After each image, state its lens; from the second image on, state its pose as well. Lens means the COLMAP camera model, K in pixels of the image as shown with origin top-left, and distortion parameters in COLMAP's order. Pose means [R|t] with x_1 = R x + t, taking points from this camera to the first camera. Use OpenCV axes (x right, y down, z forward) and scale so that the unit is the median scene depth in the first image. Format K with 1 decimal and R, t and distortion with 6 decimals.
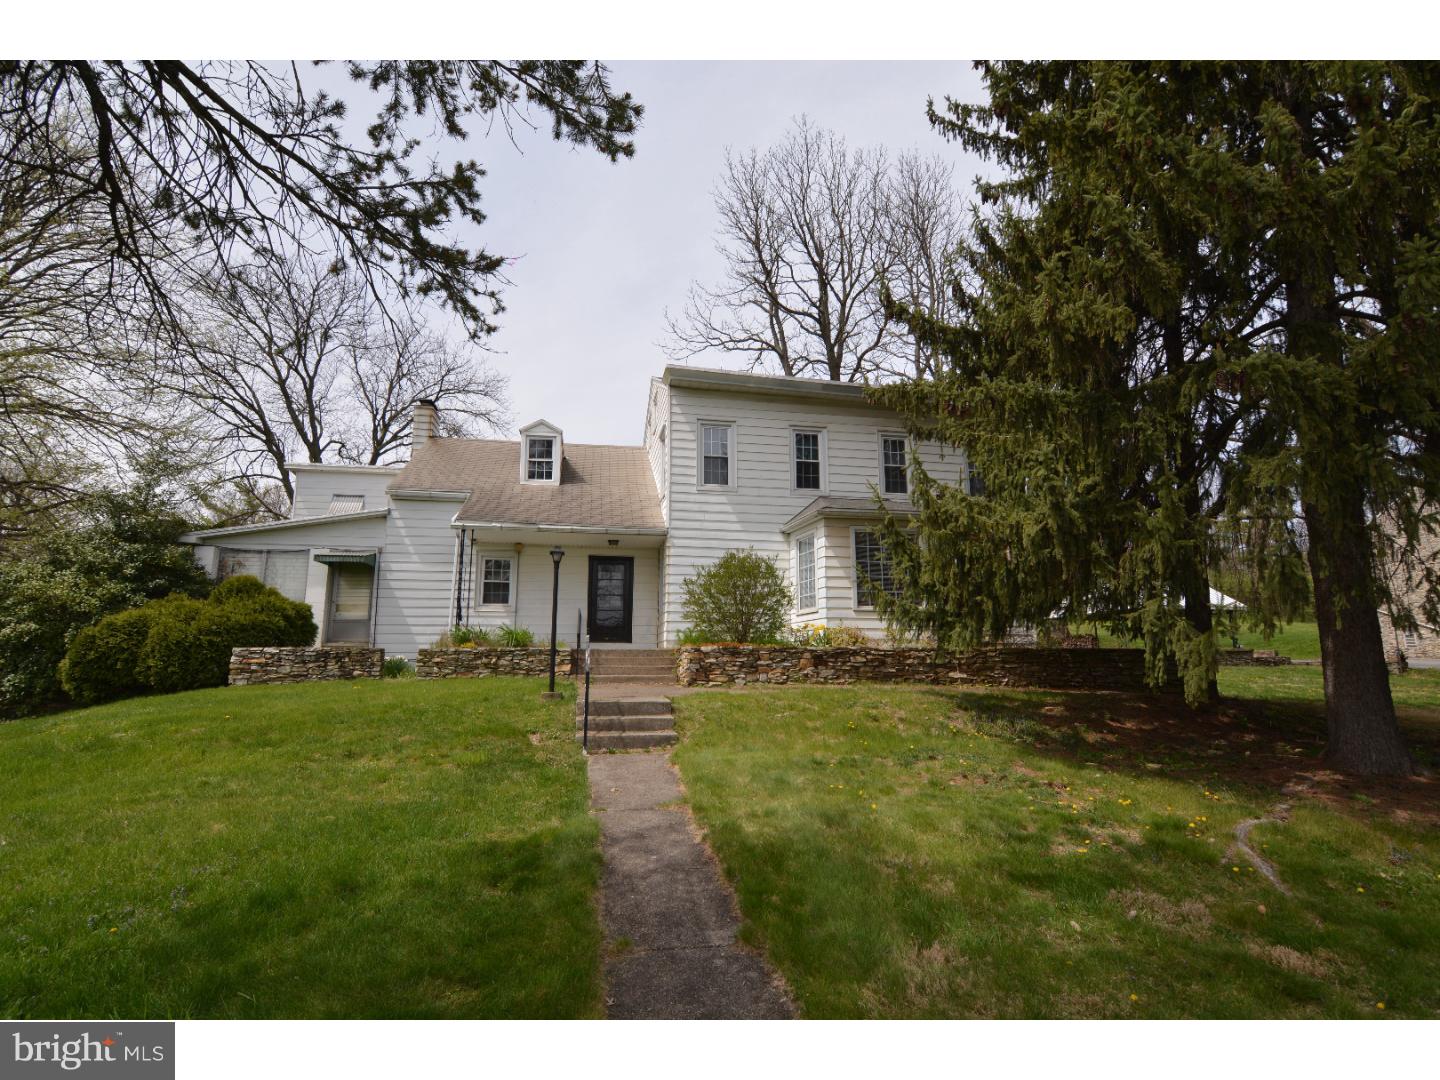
lens RADIAL K [[669.8, 0, 722.3], [0, 669.8, 547.1], [0, 0, 1]] dist [-0.034318, -0.001269]
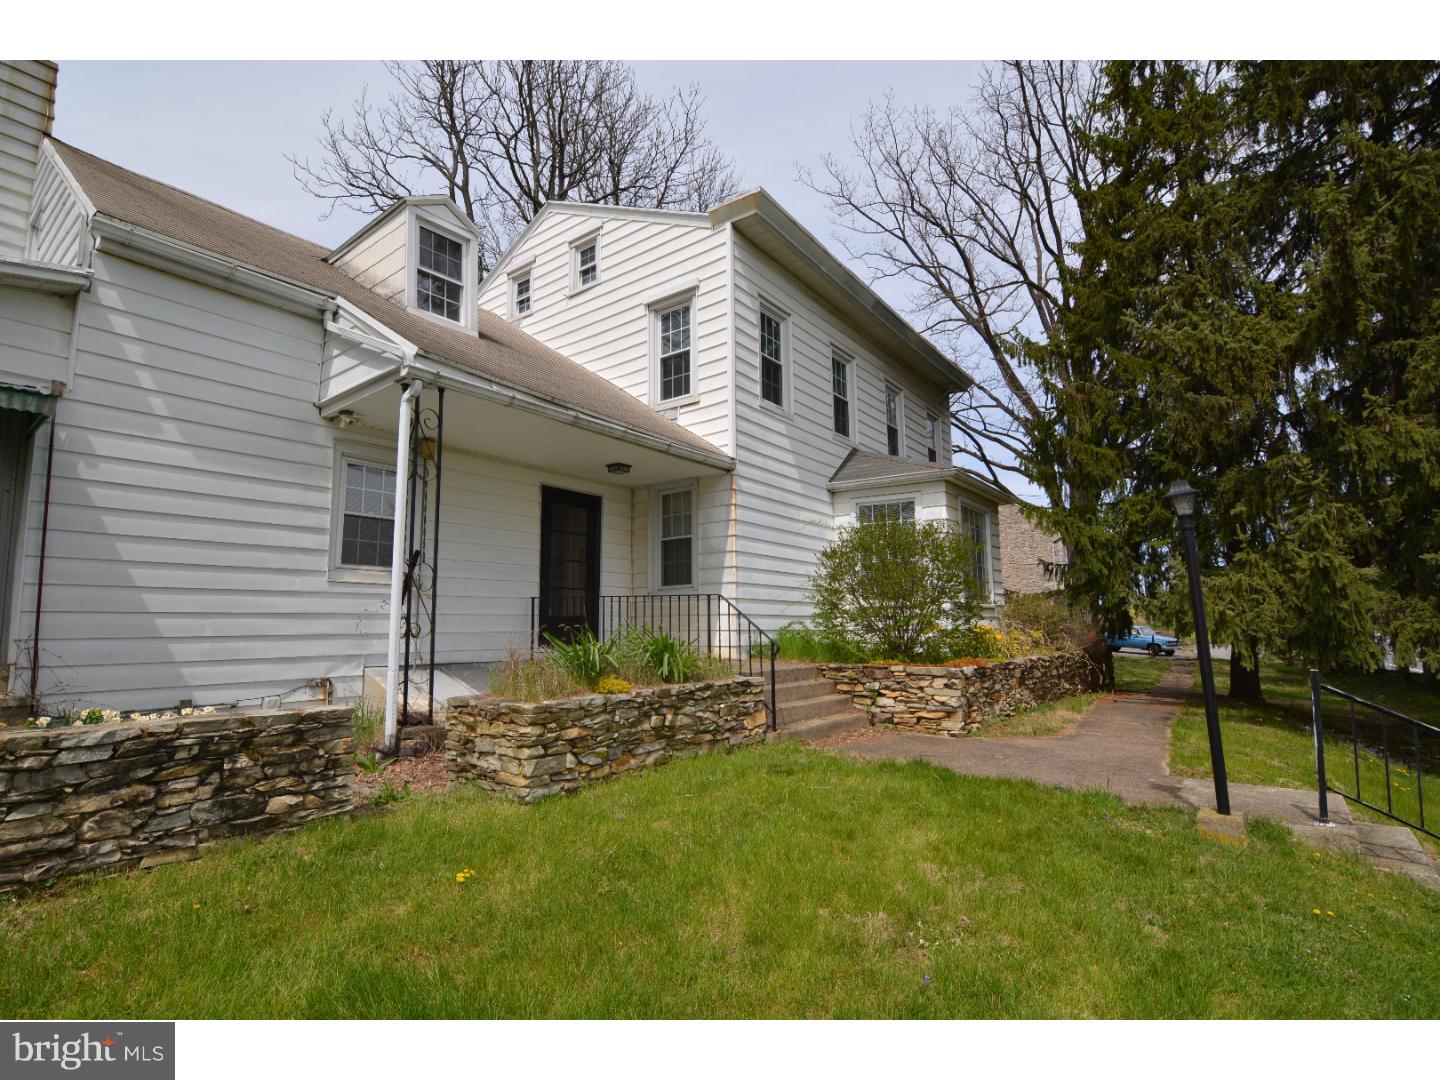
lens RADIAL K [[691.3, 0, 672.2], [0, 691.3, 544.1], [0, 0, 1]] dist [-0.029303, -0.000348]
pose [[0.761589, 0.078189, 0.643326, -0.493952], [-0.105740, 0.994384, 0.004322, 0.048487], [-0.639375, -0.071317, 0.765580, 0.538909]]
